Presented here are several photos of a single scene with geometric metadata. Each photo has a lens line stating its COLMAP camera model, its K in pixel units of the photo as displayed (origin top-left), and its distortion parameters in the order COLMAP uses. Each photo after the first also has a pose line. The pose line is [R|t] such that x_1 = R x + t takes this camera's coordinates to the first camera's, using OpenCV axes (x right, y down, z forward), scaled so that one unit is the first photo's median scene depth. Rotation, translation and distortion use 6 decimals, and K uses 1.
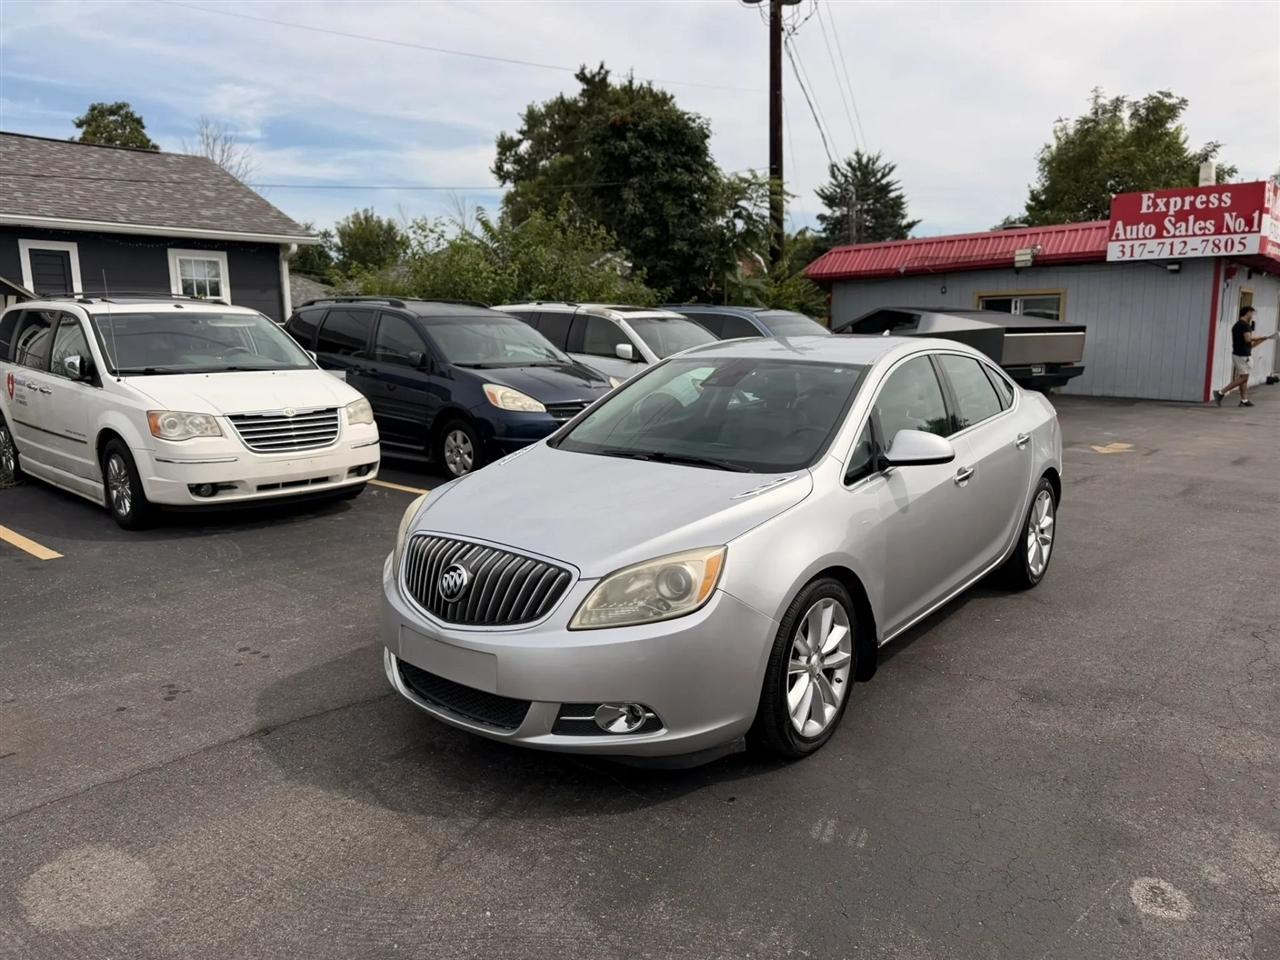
lens RADIAL K [[906.9, 0, 649.1], [0, 906.9, 486.9], [0, 0, 1]] dist [0.032808, -0.041889]
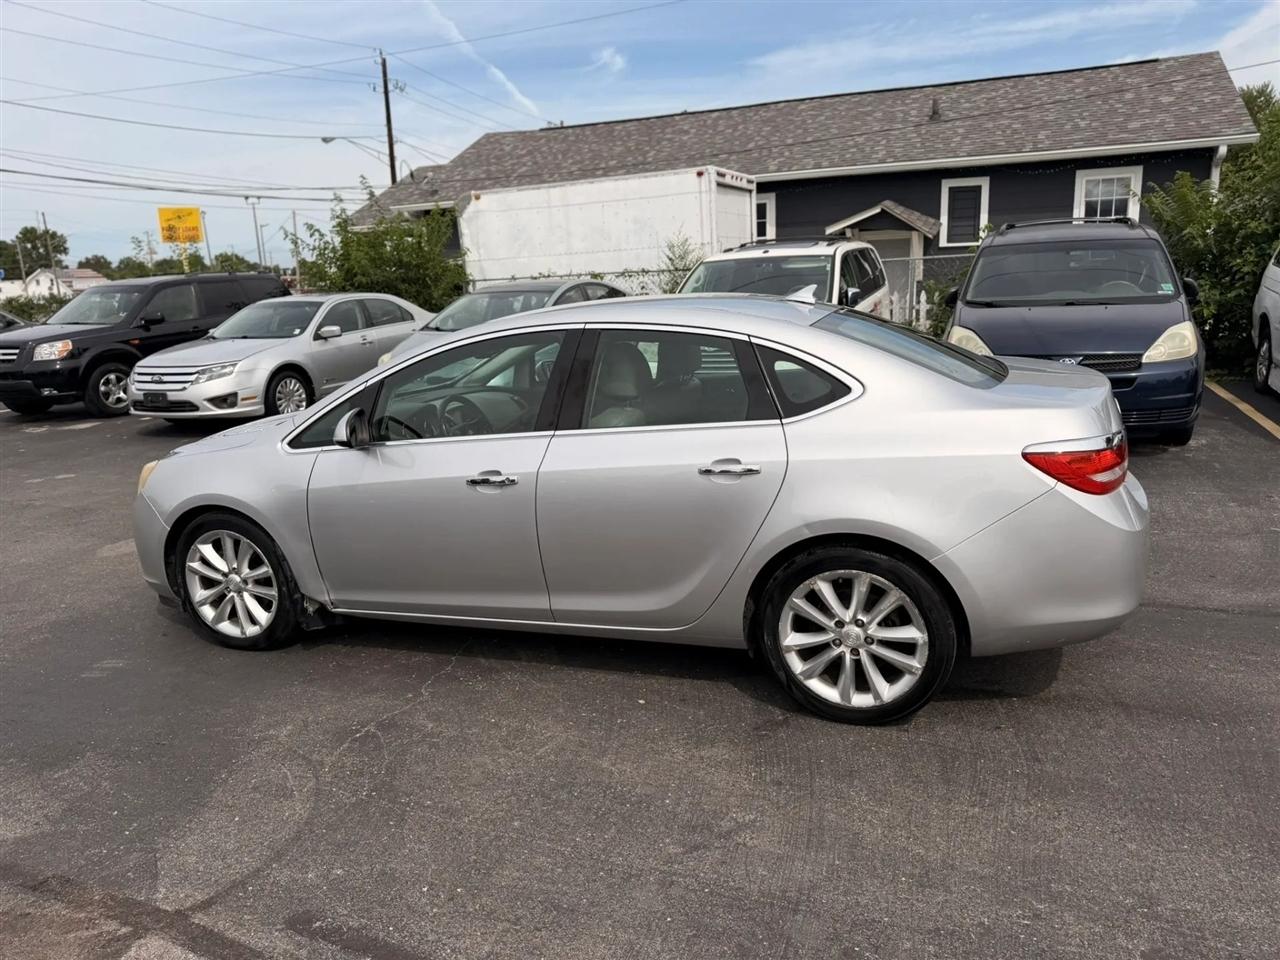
lens RADIAL K [[906.9, 0, 644.3], [0, 906.9, 488.1], [0, 0, 1]] dist [0.032808, -0.041889]
pose [[0.324106, 0.212895, -0.921754, 0.288514], [-0.121010, 0.975675, 0.182799, -0.043371], [0.938249, 0.052295, 0.341985, 0.213437]]
